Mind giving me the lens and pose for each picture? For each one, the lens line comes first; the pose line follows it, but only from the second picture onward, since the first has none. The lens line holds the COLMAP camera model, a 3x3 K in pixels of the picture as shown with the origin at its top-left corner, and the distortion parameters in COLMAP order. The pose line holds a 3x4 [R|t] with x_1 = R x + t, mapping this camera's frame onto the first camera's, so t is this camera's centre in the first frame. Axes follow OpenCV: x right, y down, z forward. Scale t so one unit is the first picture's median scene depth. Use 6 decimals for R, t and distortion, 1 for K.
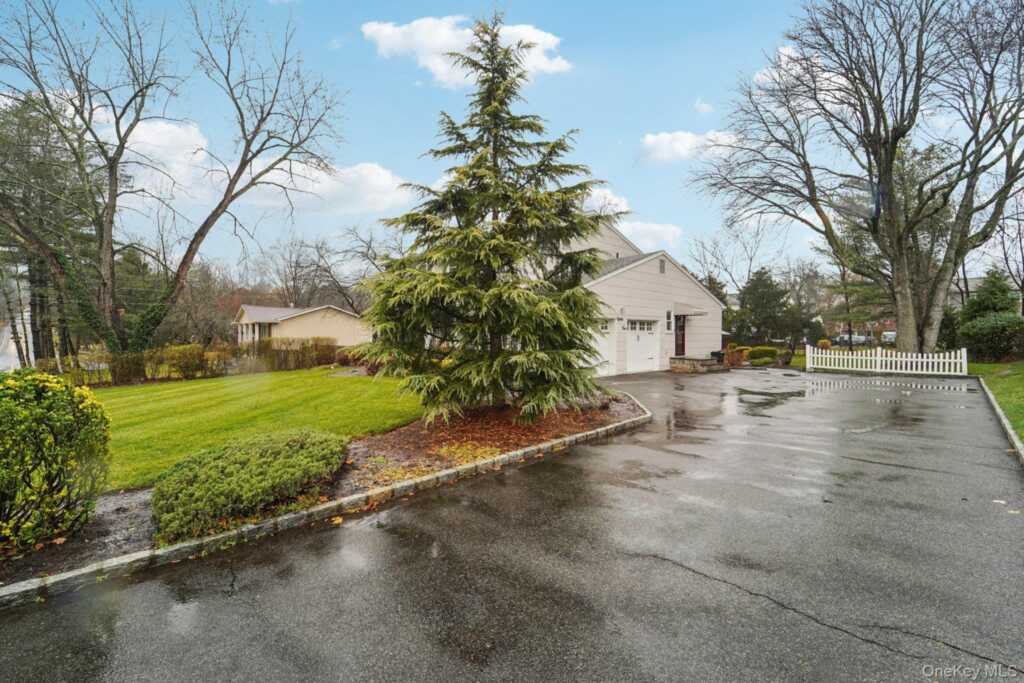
lens RADIAL K [[424.8, 0, 512.0], [0, 424.8, 341.5], [0, 0, 1]] dist [-0.021627, -0.000002]
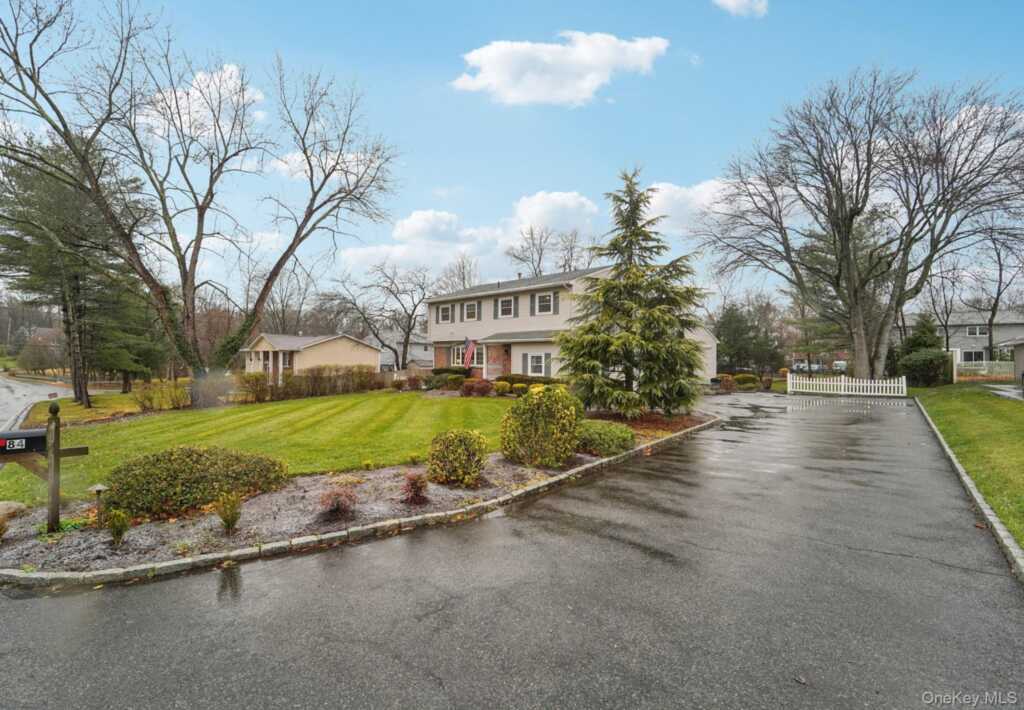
lens RADIAL K [[418.4, 0, 510.0], [0, 418.4, 356.9], [0, 0, 1]] dist [-0.000476, -0.014021]
pose [[0.997503, 0.005780, 0.070392, -0.206729], [-0.003848, 0.999613, -0.027554, -0.002760], [-0.070524, 0.027214, 0.997139, -0.185673]]
